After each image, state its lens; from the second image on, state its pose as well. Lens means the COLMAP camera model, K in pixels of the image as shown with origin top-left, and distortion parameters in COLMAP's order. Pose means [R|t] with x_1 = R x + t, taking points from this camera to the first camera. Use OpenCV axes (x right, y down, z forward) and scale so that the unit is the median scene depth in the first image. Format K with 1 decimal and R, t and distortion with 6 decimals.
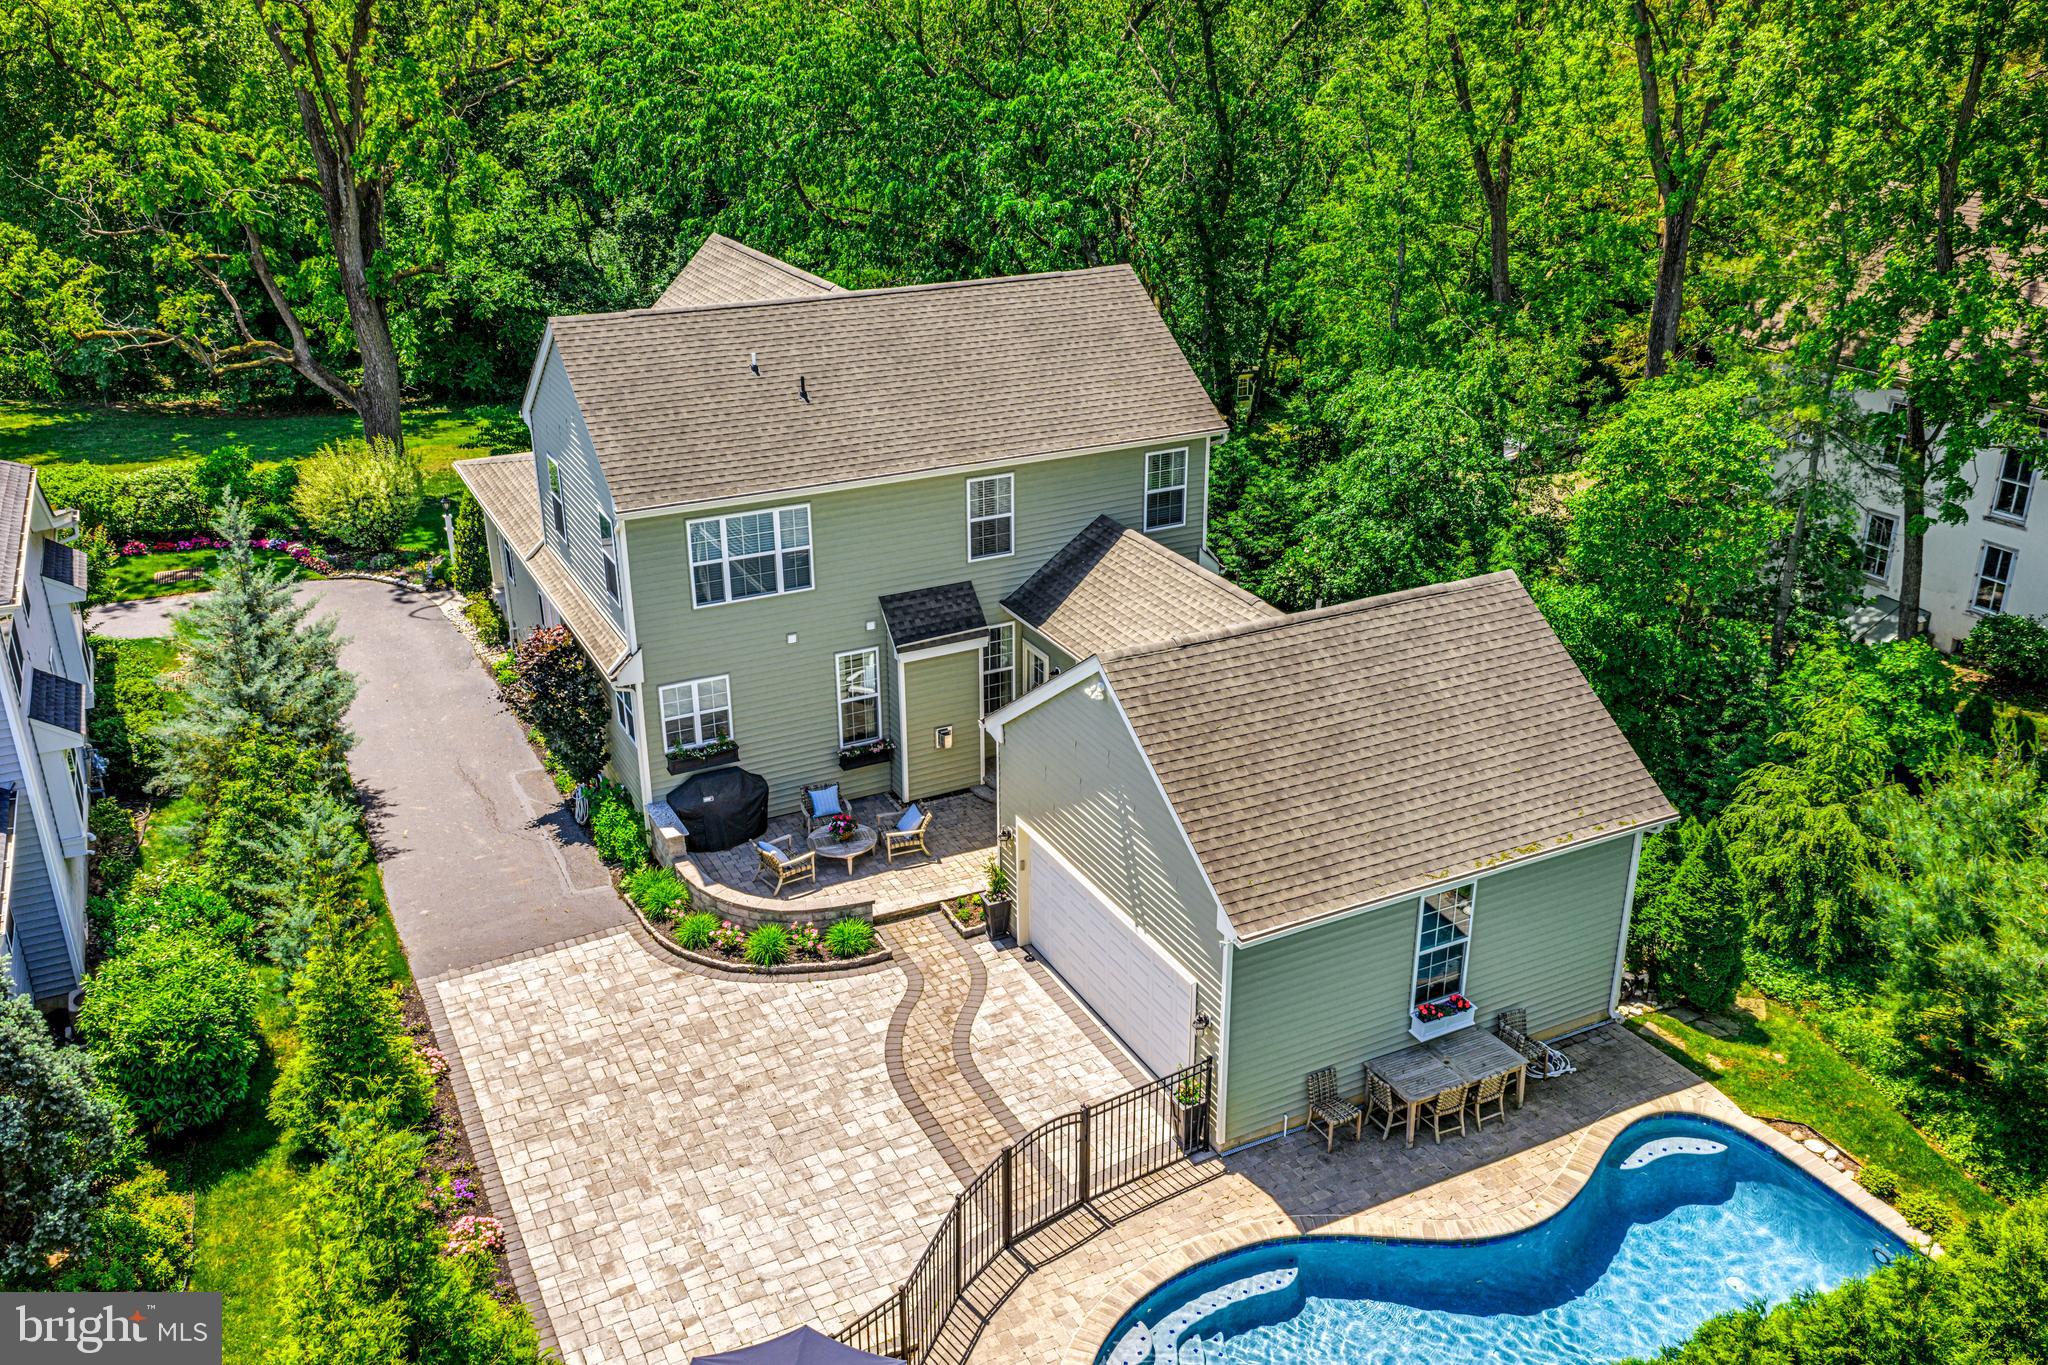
lens RADIAL K [[1690.0, 0, 1024.0], [0, 1690.0, 682.5], [0, 0, 1]] dist [0.006340, -0.012807]
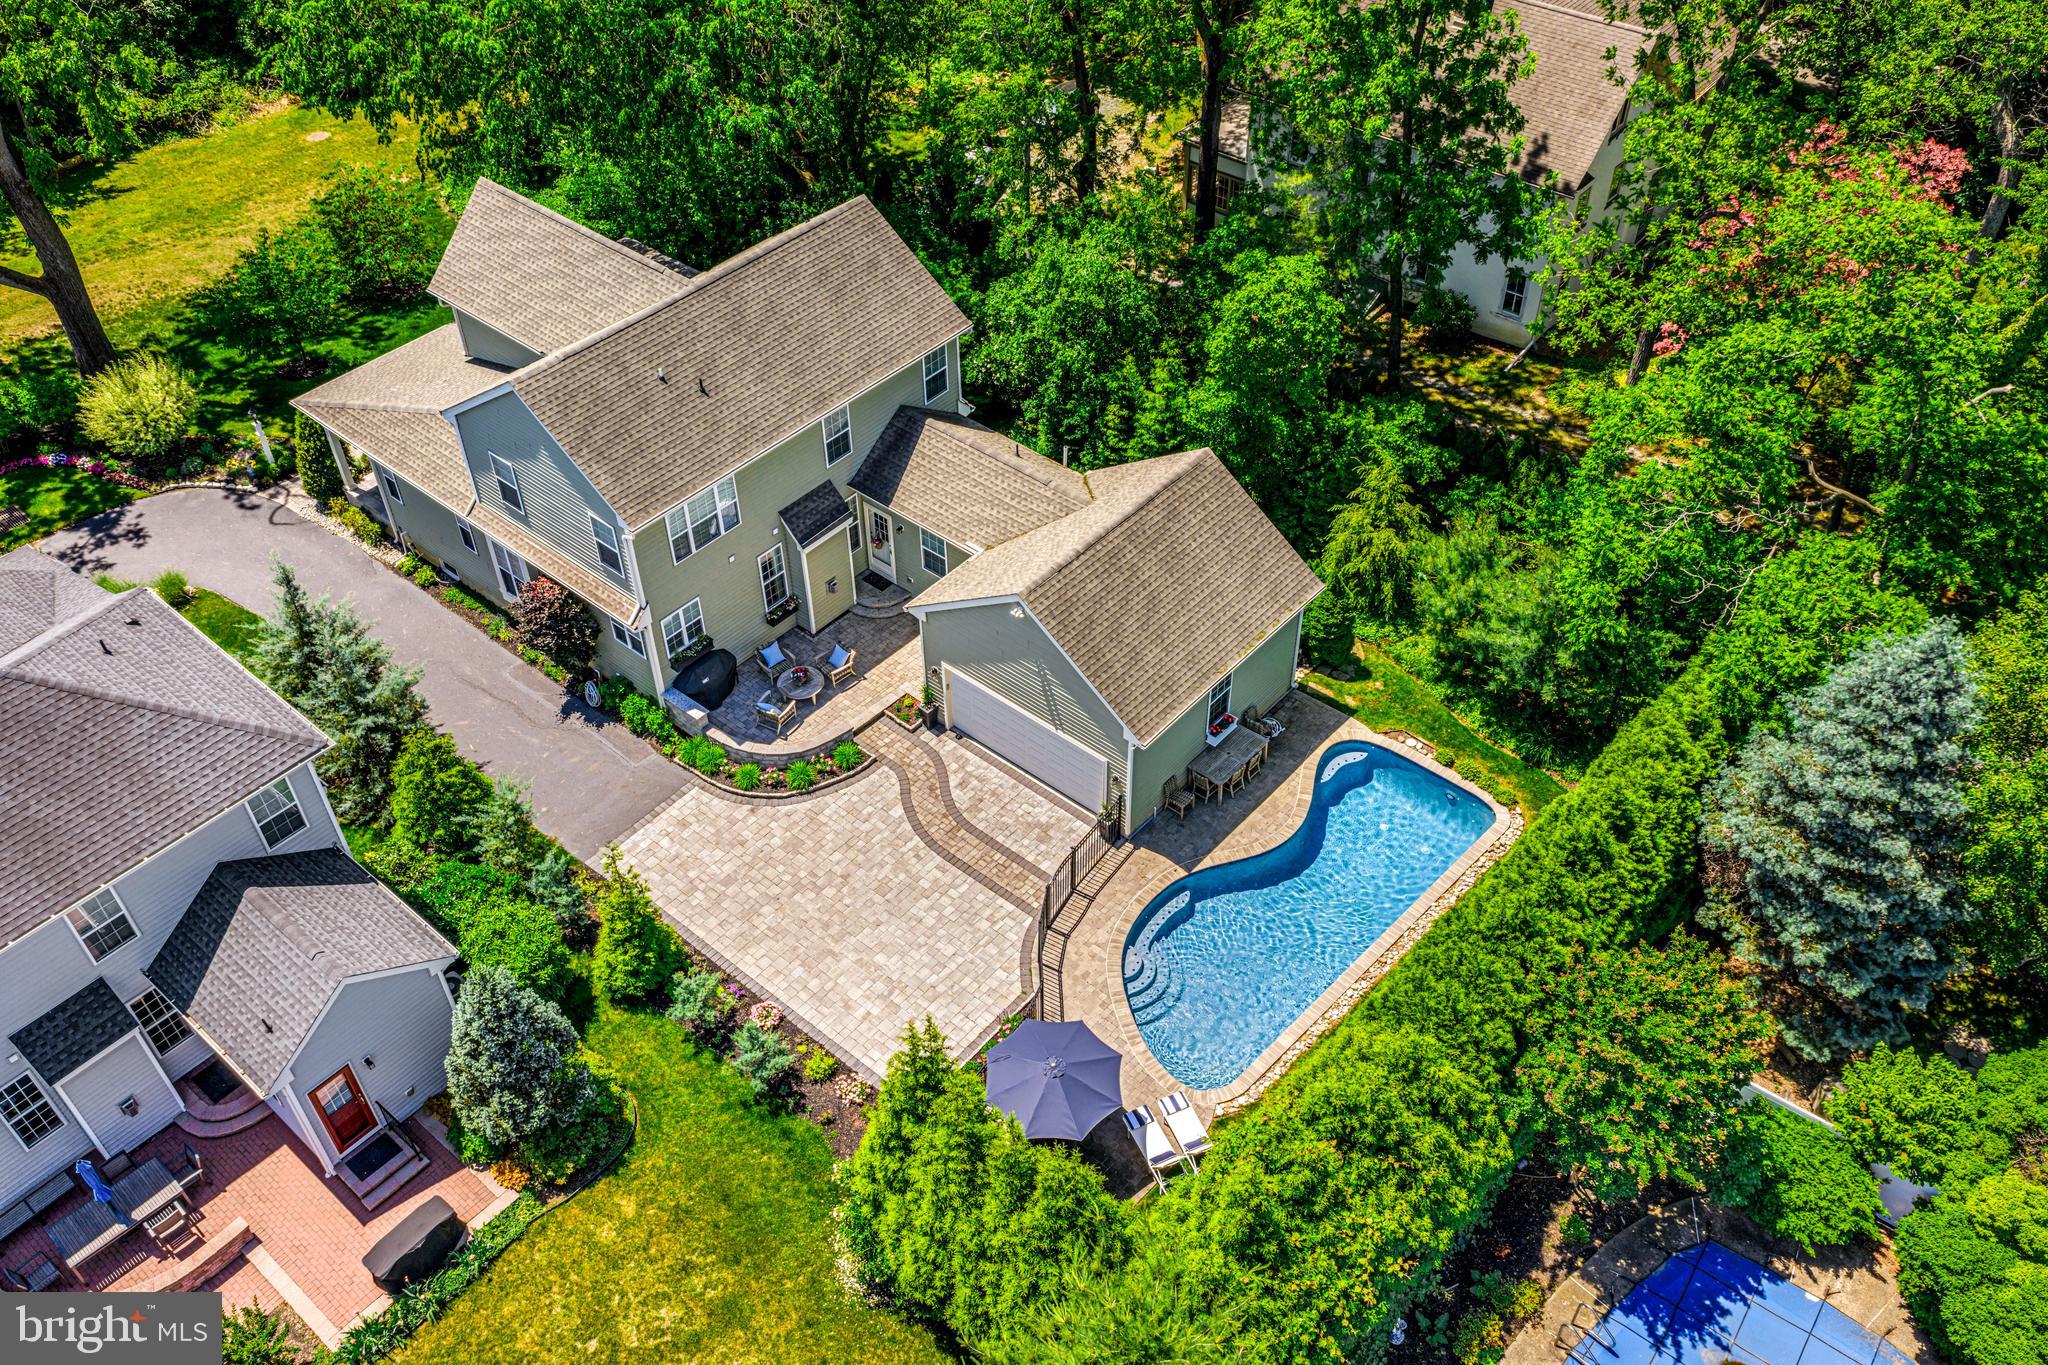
lens RADIAL K [[1690.0, 0, 1024.0], [0, 1690.0, 682.5], [0, 0, 1]] dist [0.006340, -0.012807]
pose [[0.924065, -0.266829, 0.273689, -0.373162], [0.154826, 0.915943, 0.370241, -0.478859], [-0.349475, -0.299753, 0.887703, -0.439609]]
